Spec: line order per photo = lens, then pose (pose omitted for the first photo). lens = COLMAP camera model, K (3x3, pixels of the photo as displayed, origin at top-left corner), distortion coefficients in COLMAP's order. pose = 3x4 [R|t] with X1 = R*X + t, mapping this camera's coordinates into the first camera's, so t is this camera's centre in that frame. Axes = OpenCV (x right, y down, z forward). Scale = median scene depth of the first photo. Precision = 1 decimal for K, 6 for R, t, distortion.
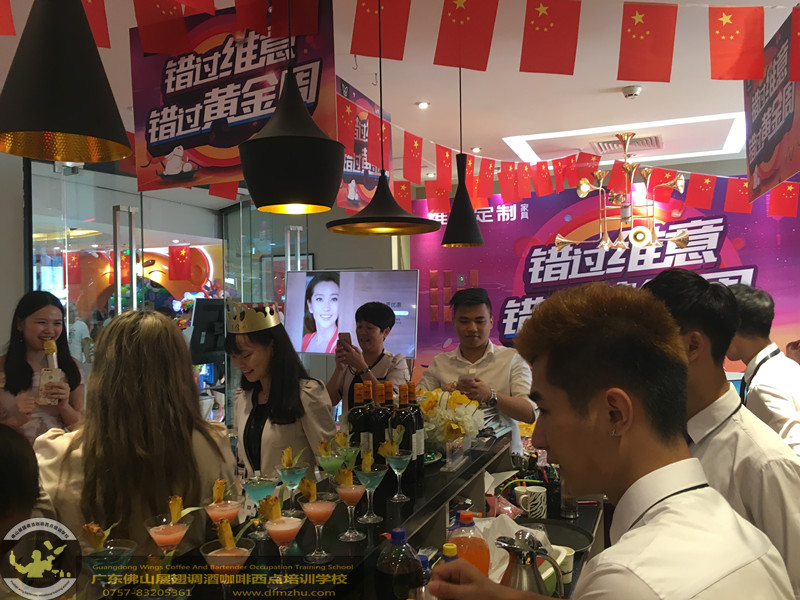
lens RADIAL K [[687.4, 0, 404.2], [0, 687.4, 304.9], [0, 0, 1]] dist [0.064851, -0.089653]
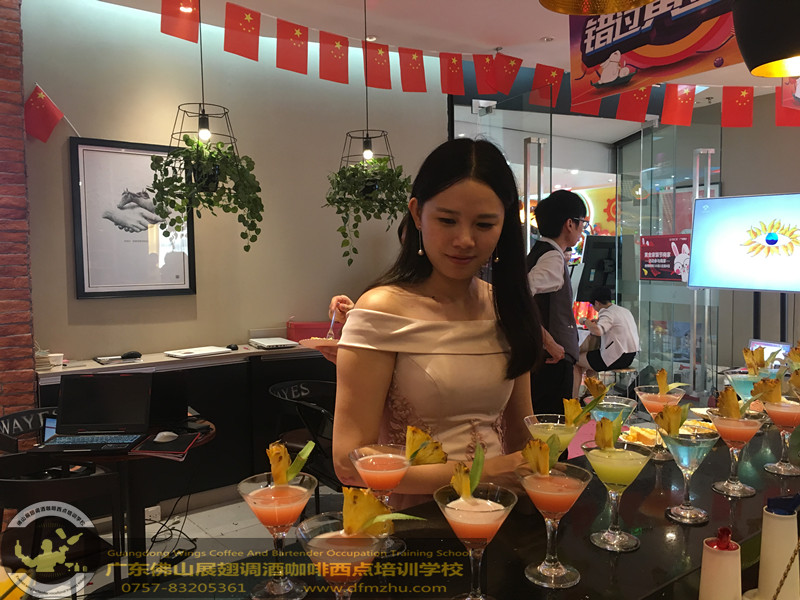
lens RADIAL K [[687.4, 0, 393.0], [0, 687.4, 307.7], [0, 0, 1]] dist [0.064851, -0.089653]
pose [[0.858501, 0.040072, -0.511243, -0.079948], [-0.001667, 0.997155, 0.075360, 0.058309], [0.512809, -0.063844, 0.856126, -0.023220]]
